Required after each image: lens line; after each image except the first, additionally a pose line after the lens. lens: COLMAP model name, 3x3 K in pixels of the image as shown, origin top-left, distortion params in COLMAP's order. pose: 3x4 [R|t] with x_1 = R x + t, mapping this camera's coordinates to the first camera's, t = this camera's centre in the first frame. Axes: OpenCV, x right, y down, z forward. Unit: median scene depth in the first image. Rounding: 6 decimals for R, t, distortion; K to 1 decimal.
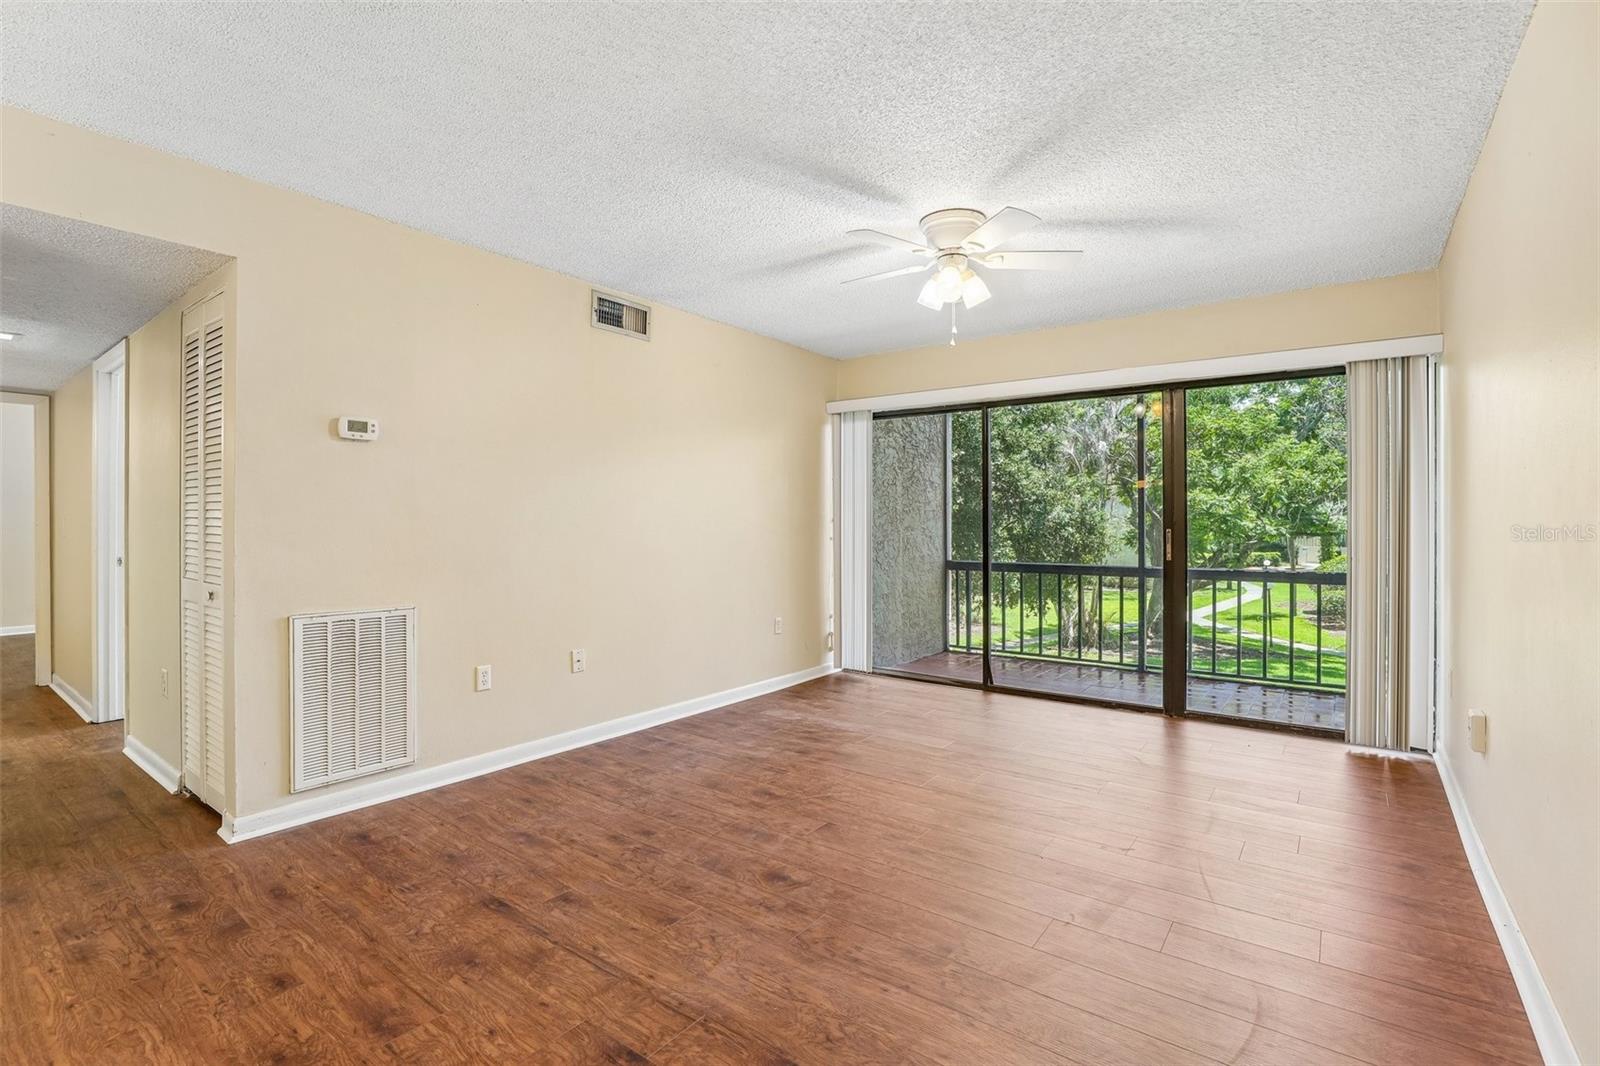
lens RADIAL K [[730.4, 0, 798.6], [0, 730.4, 532.0], [0, 0, 1]] dist [-0.028308, 0.006957]
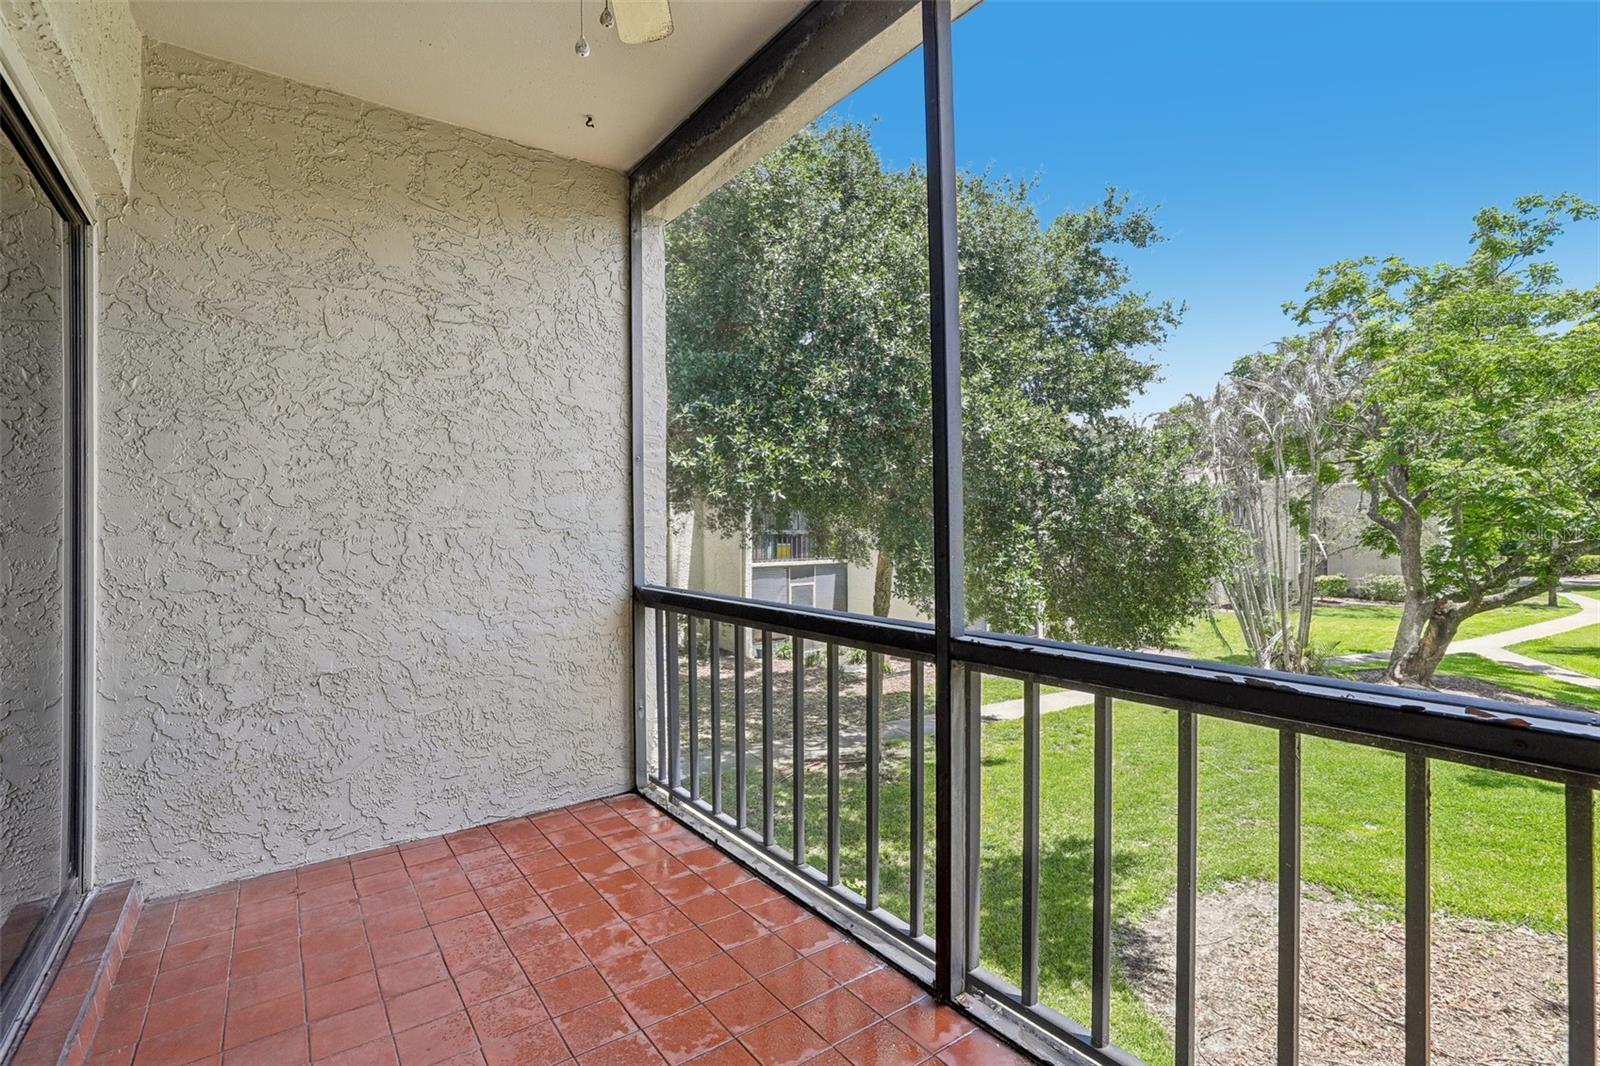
lens RADIAL K [[730.4, 0, 794.2], [0, 730.4, 524.8], [0, 0, 1]] dist [-0.028308, 0.006957]
pose [[0.960090, -0.009081, -0.279545, 0.453885], [0.006074, 0.999914, -0.011620, 0.008484], [0.279627, 0.009458, 0.960062, 0.652453]]
